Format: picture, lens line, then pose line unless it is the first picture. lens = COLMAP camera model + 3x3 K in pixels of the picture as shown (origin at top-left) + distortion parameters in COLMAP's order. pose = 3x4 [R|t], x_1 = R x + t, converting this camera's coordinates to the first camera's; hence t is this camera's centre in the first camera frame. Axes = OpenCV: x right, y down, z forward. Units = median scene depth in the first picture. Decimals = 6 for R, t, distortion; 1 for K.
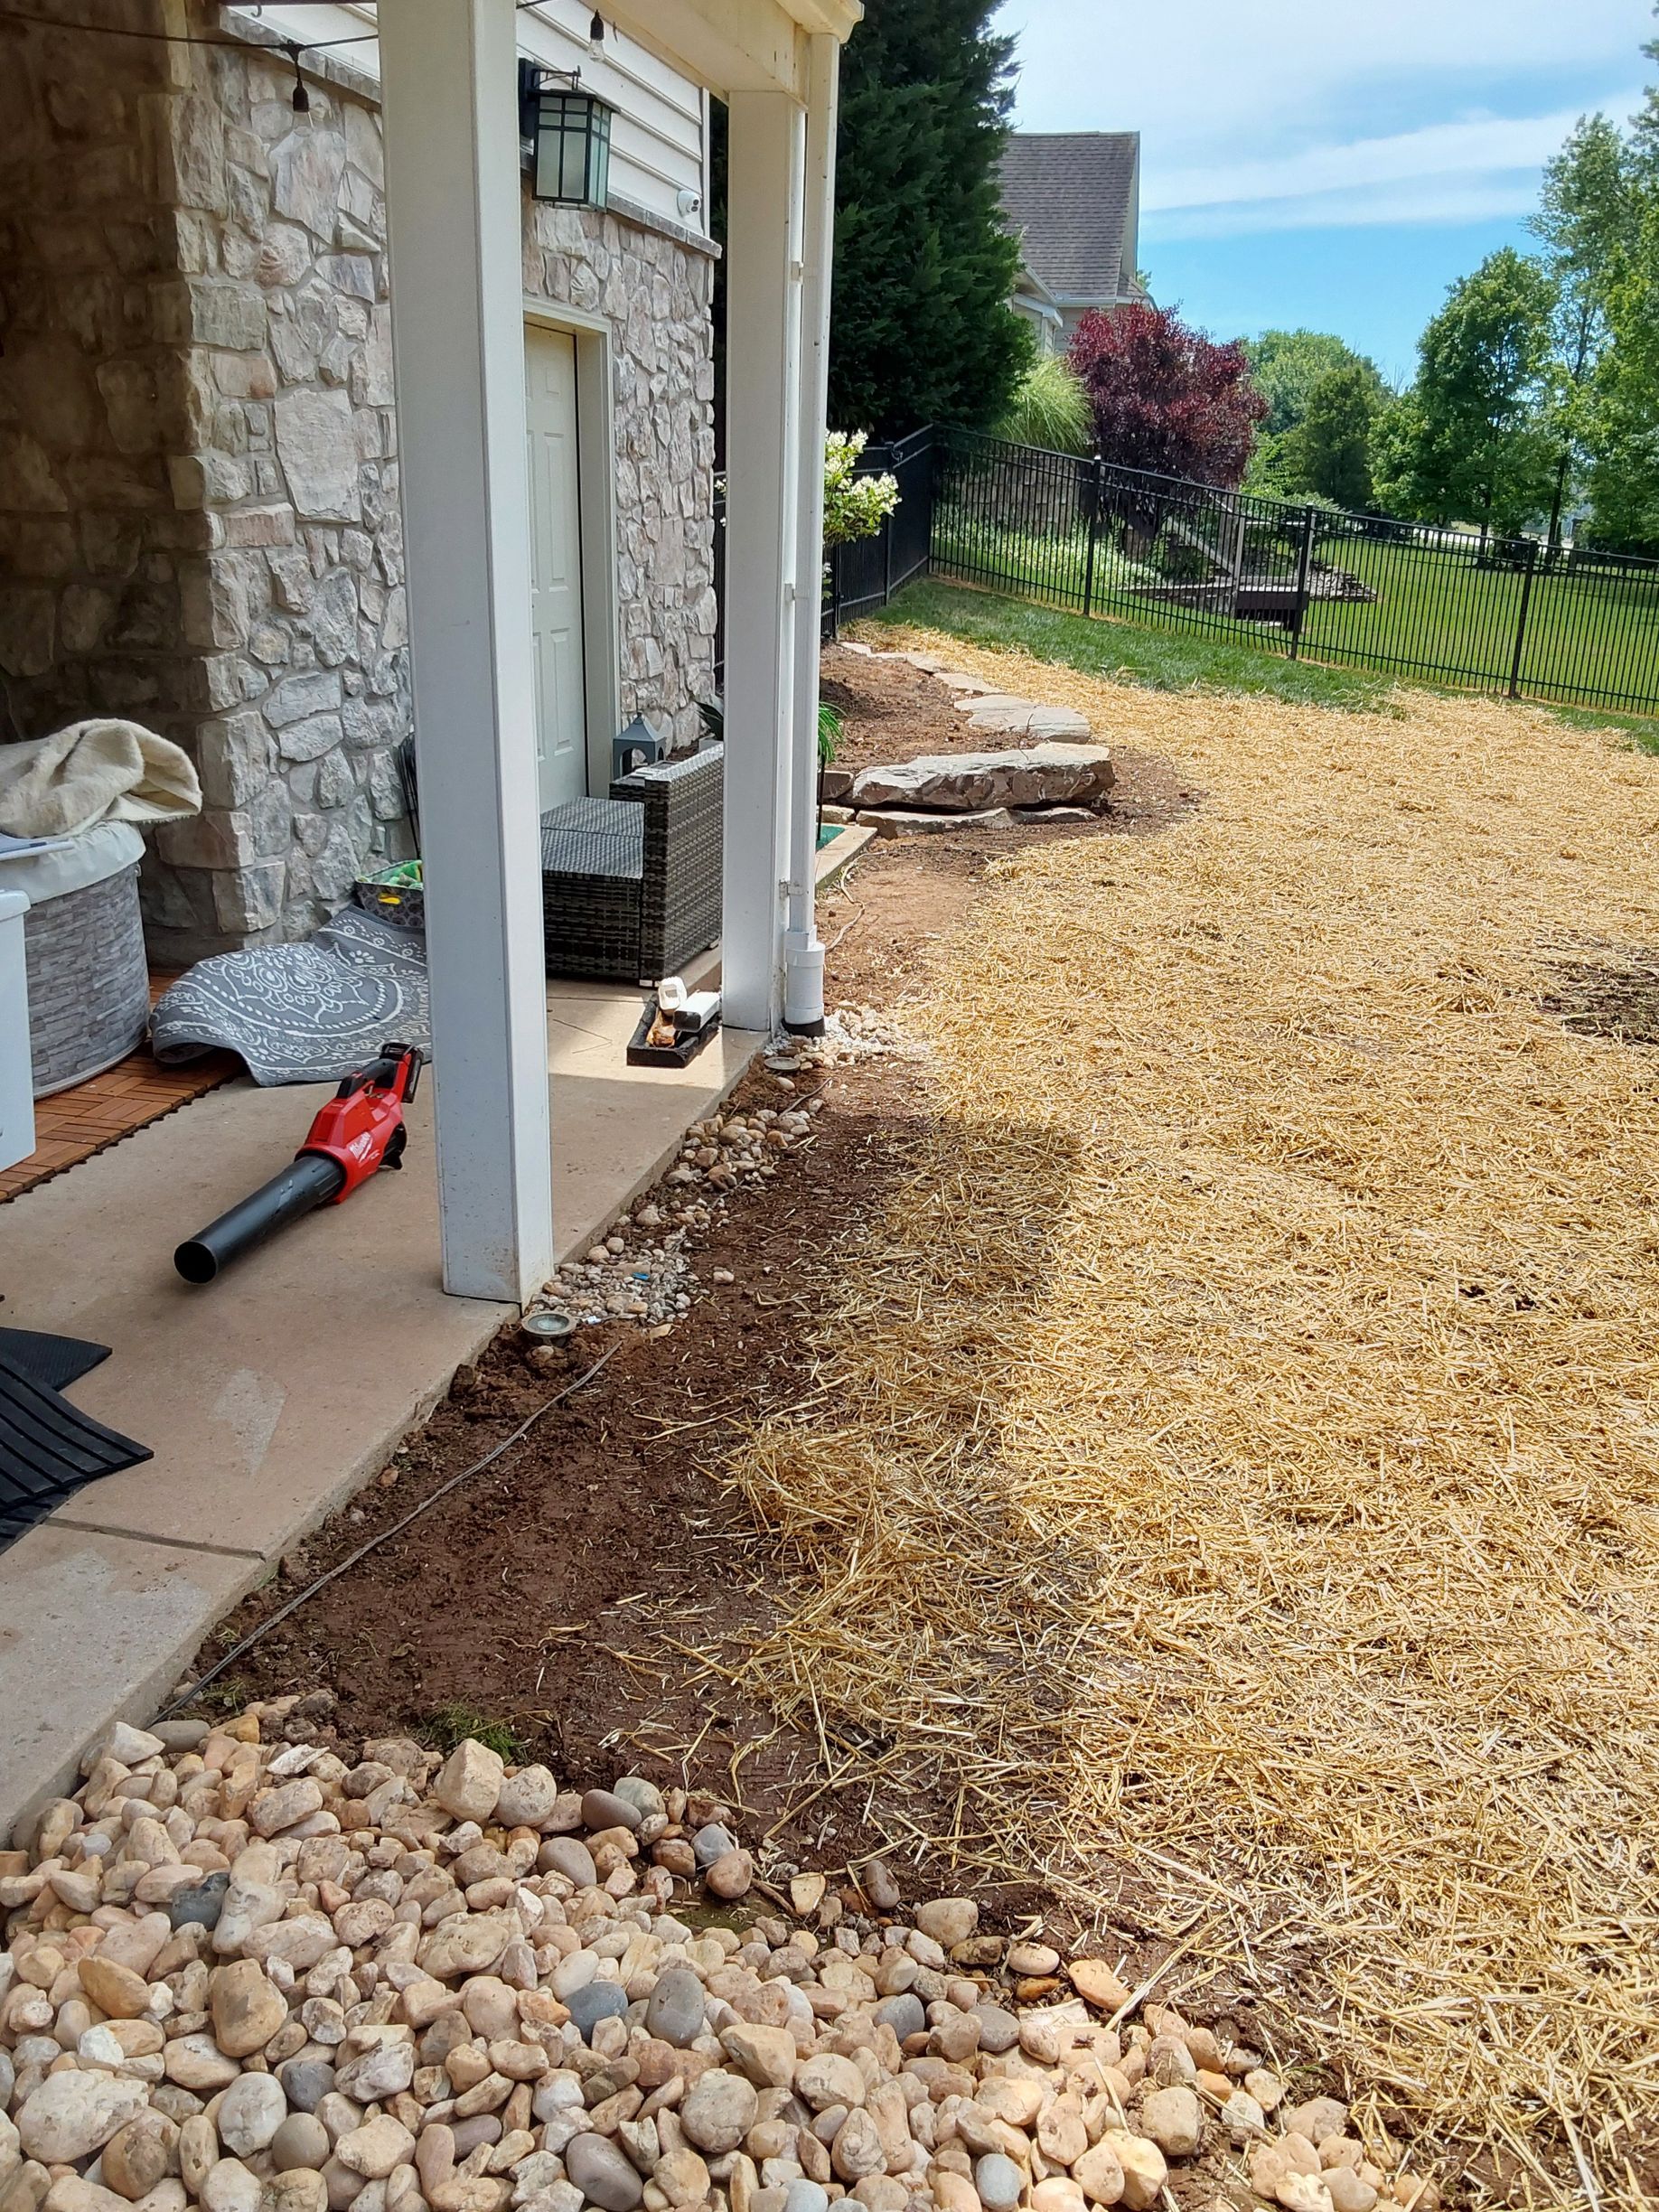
lens RADIAL K [[1750.8, 0, 829.5], [0, 1750.8, 1106.0], [0, 0, 1]] dist [-0.002379, -0.011424]
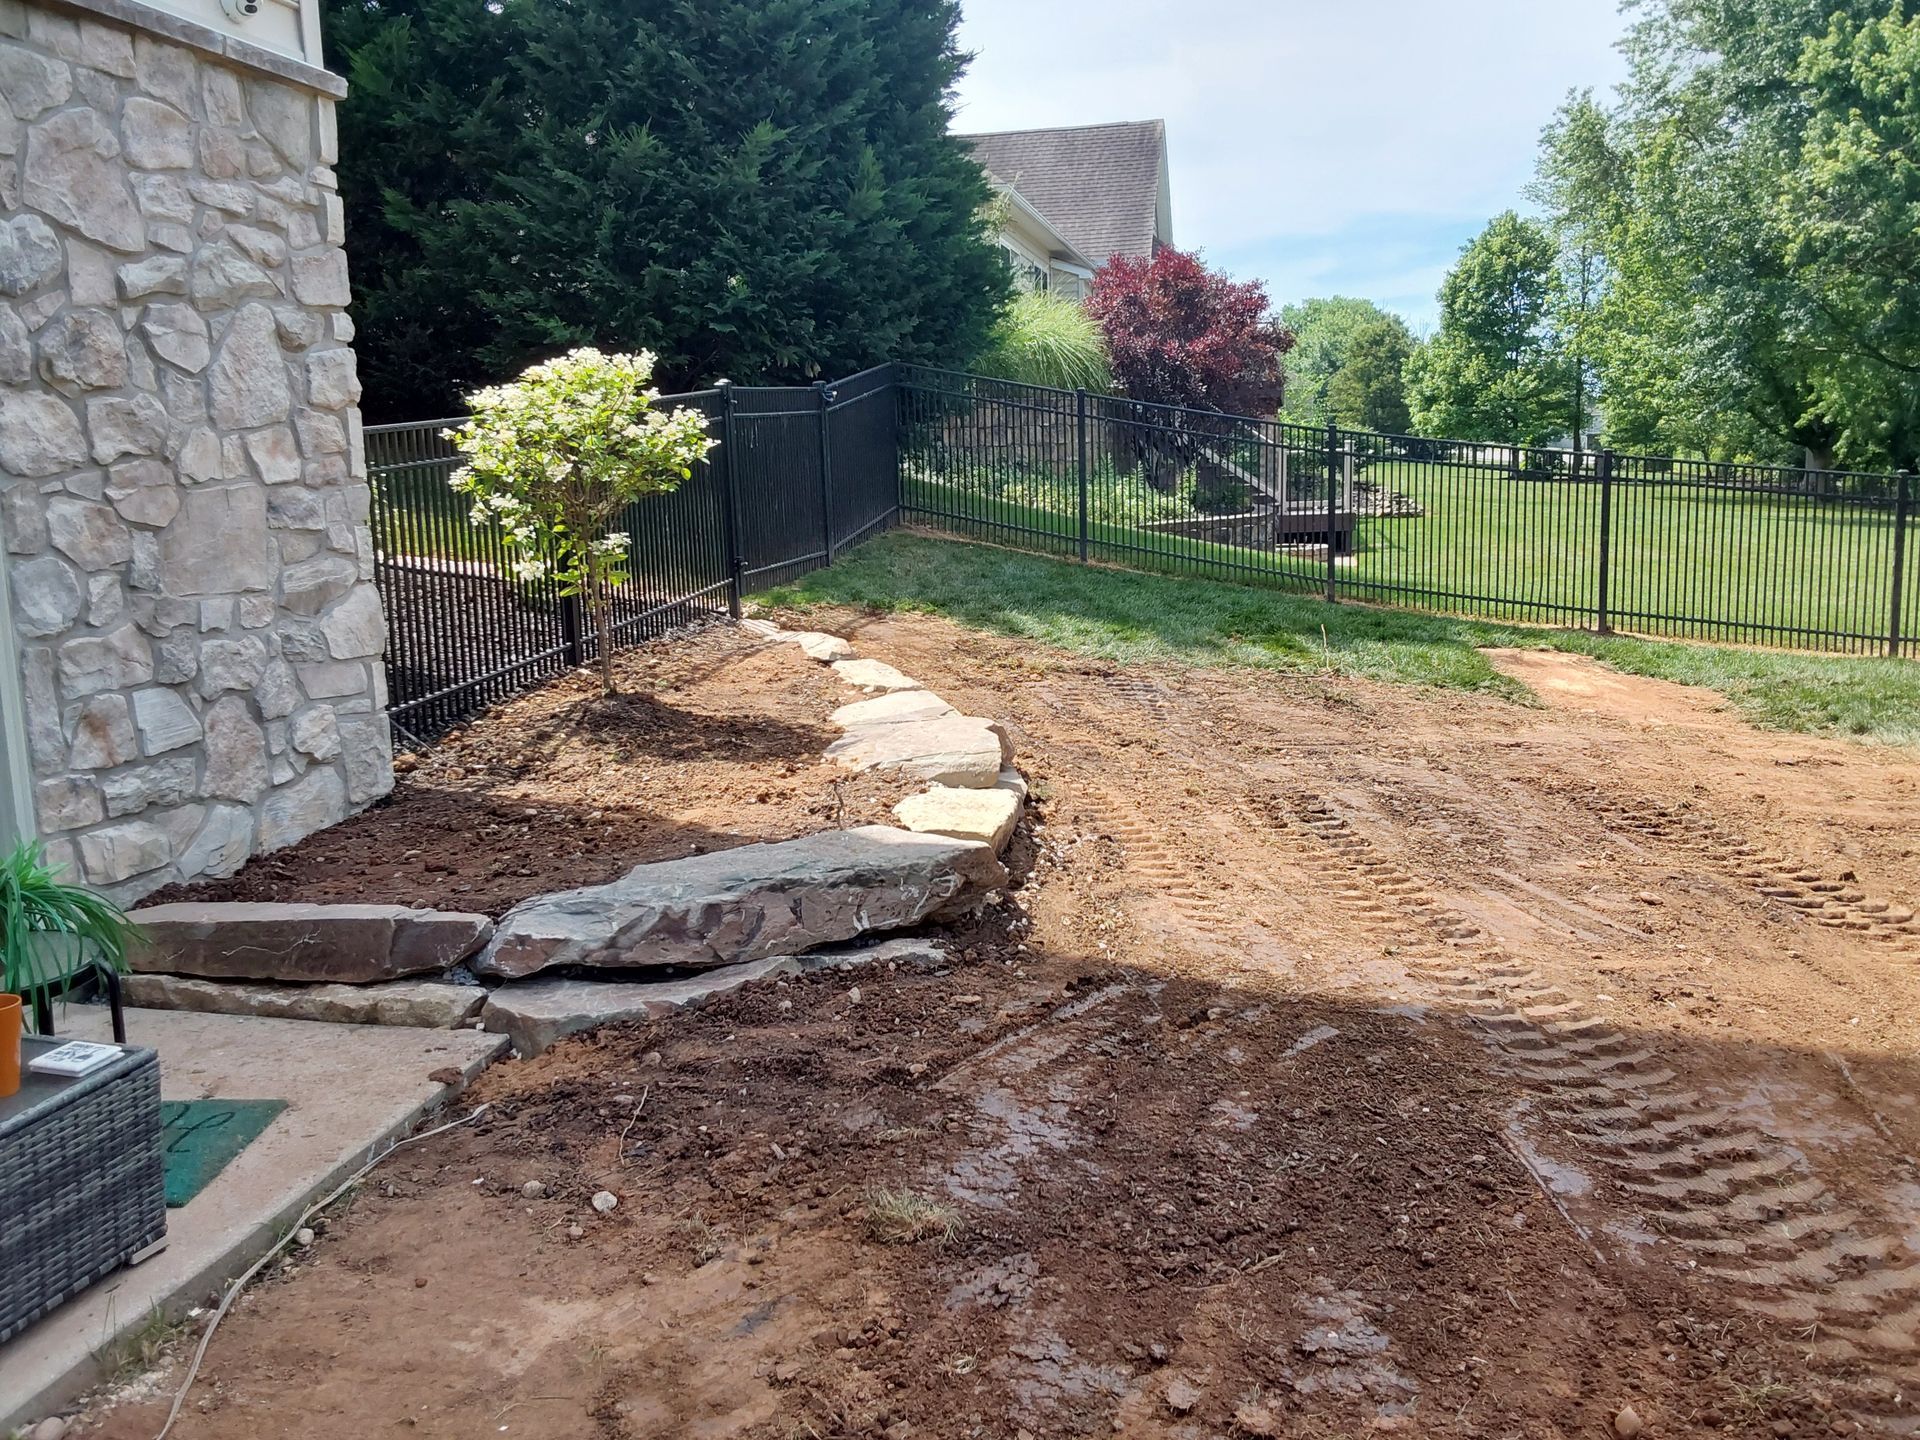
lens RADIAL K [[1552.8, 0, 886.8], [0, 1552.8, 675.3], [0, 0, 1]] dist [0.020445, 0.001389]
pose [[0.997931, -0.047760, -0.043032, 0.081680], [0.038615, 0.980492, -0.192728, -0.083484], [0.051397, 0.190668, 0.980308, 0.259356]]
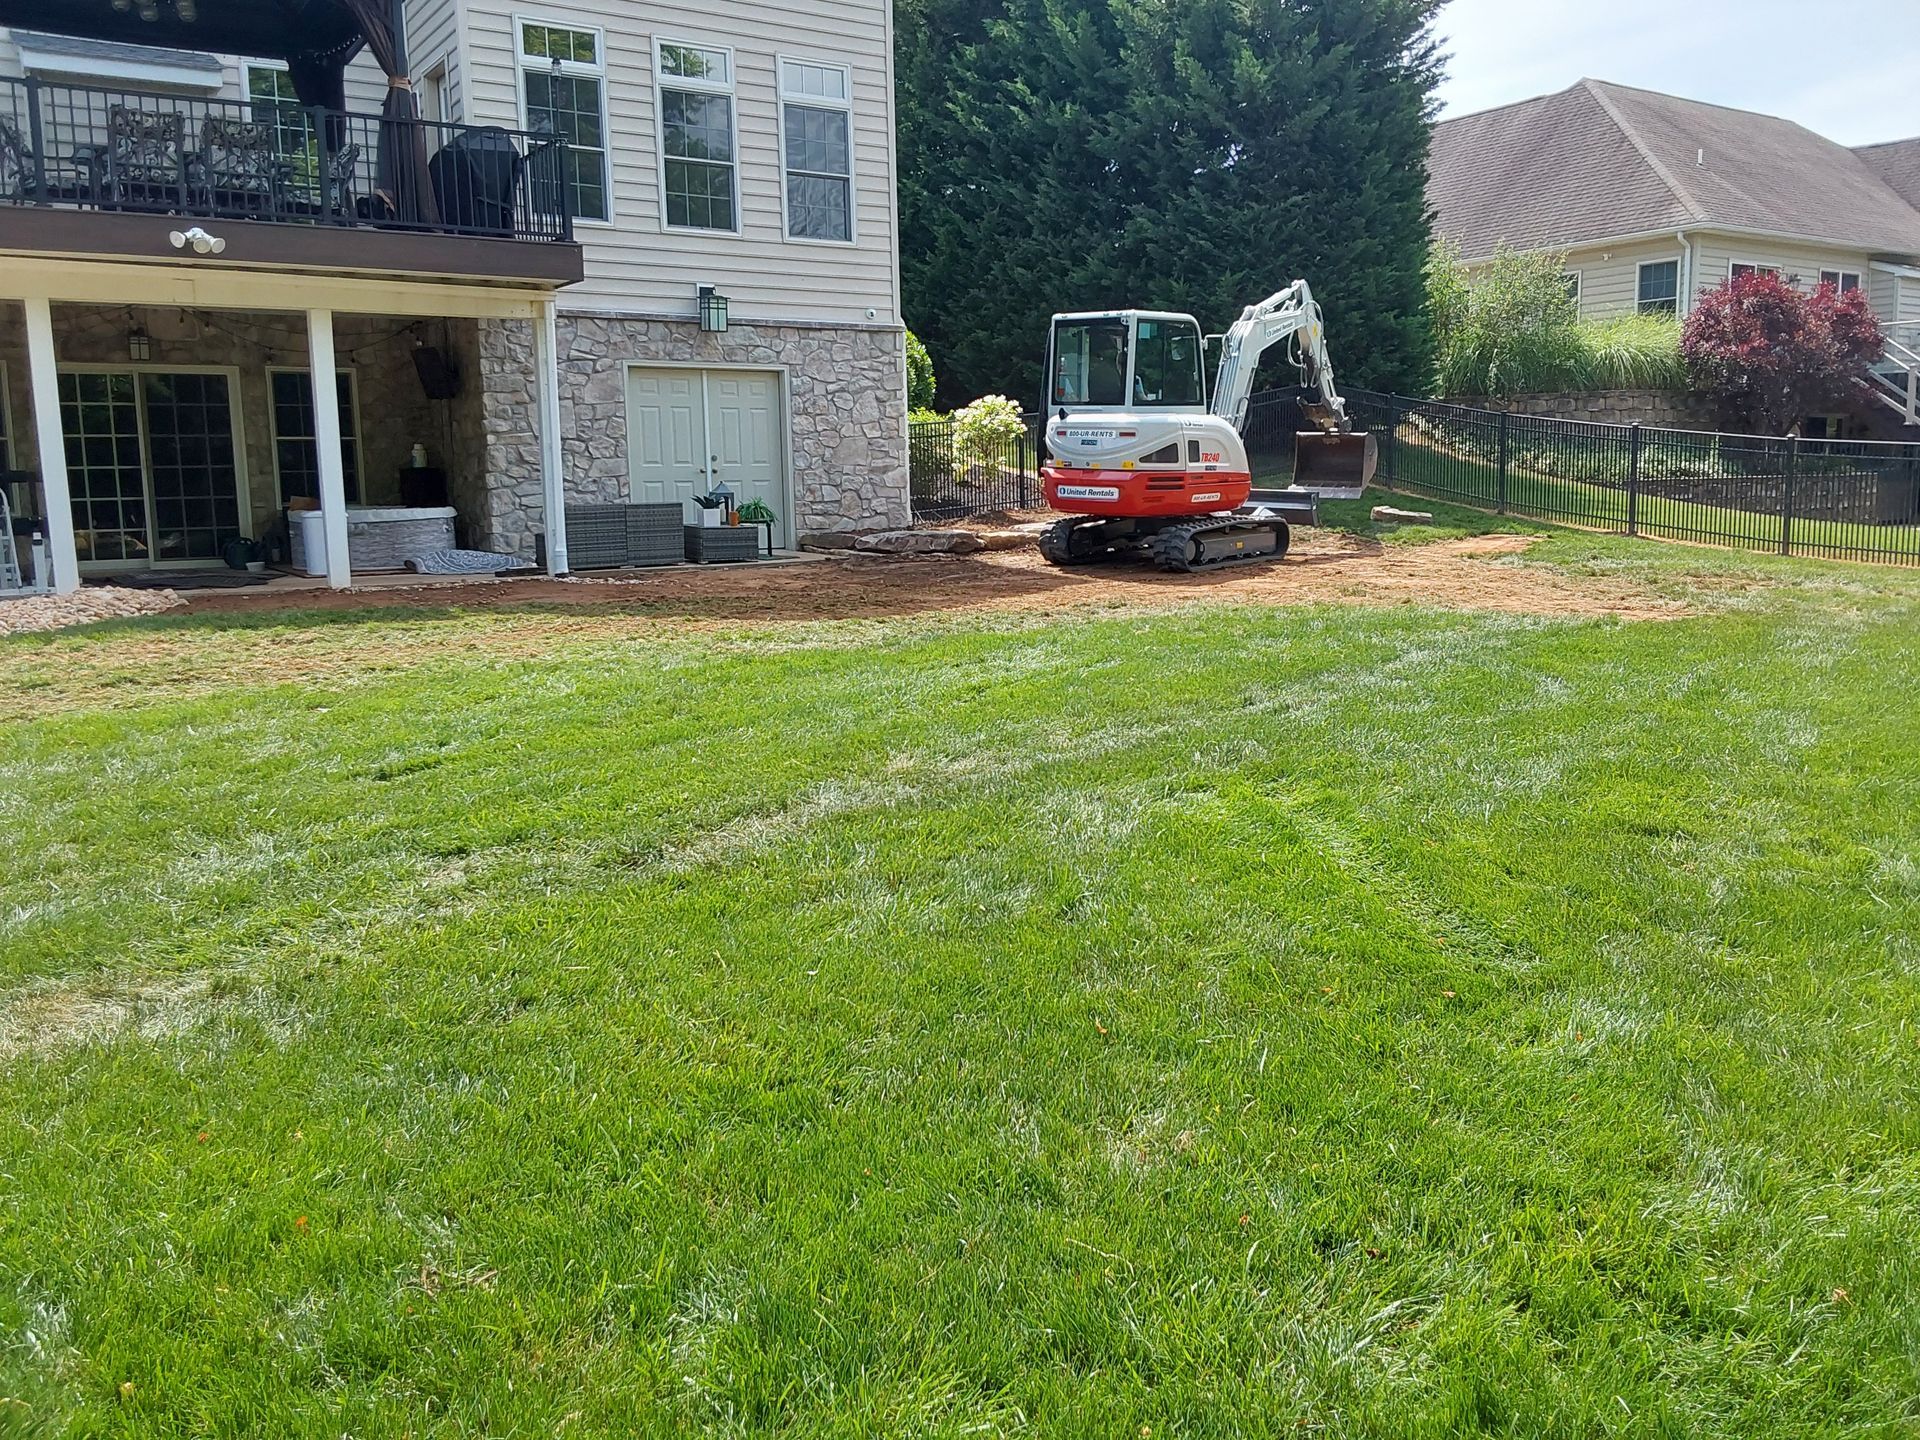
lens RADIAL K [[1519.7, 0, 960.0], [0, 1519.7, 720.0], [0, 0, 1]] dist [-0.002379, -0.011424]
pose [[0.717284, 0.072093, -0.693042, 0.736097], [-0.195314, 0.975561, -0.100663, 0.105084], [0.668847, 0.207565, 0.713835, -0.138500]]
